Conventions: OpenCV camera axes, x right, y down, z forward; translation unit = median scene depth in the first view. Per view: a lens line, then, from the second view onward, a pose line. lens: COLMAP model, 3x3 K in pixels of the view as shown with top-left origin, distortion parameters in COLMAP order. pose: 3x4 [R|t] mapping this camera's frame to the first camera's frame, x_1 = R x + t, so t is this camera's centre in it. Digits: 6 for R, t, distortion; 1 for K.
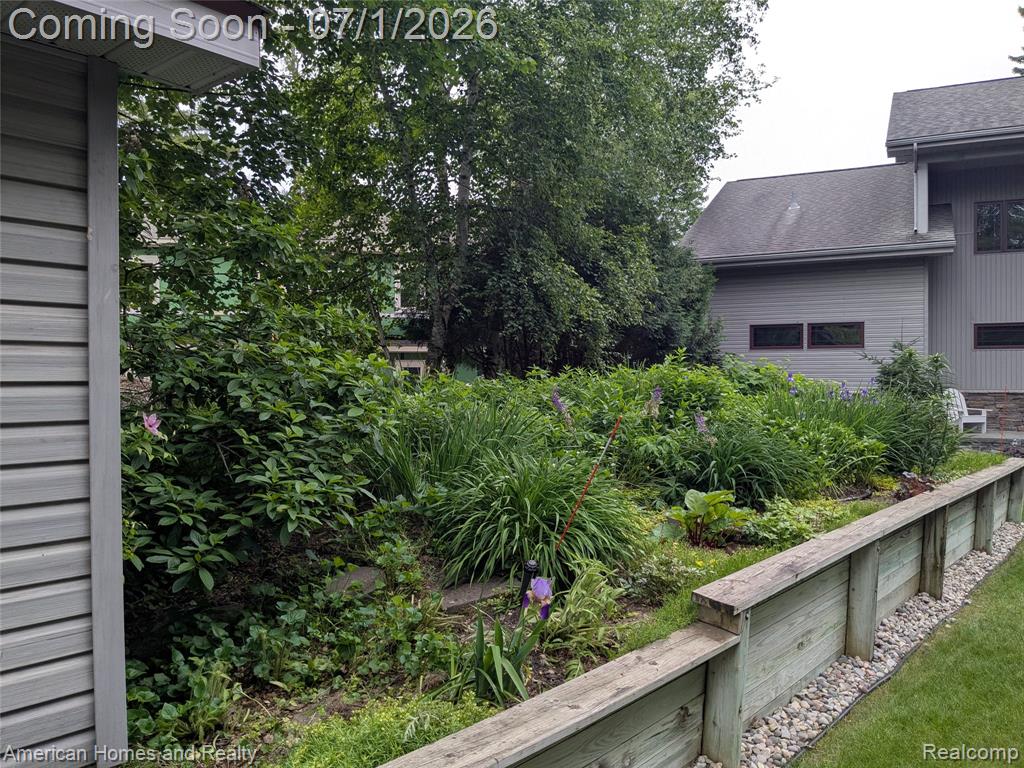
lens RADIAL K [[799.5, 0, 512.0], [0, 799.5, 384.0], [0, 0, 1]] dist [0.000190, -0.006207]
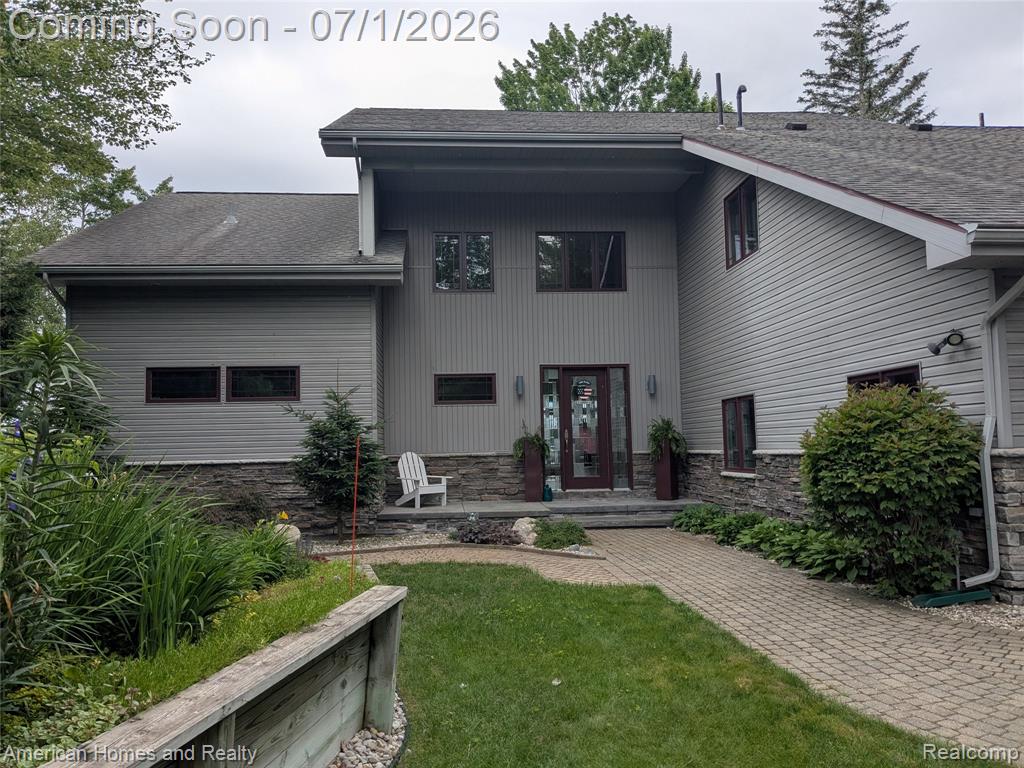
lens RADIAL K [[799.5, 0, 512.0], [0, 799.5, 384.0], [0, 0, 1]] dist [0.000190, -0.006207]
pose [[0.848479, 0.022055, 0.528770, 0.210399], [0.023886, 0.996517, -0.079892, 0.004053], [-0.528691, 0.080416, 0.844997, 0.256660]]
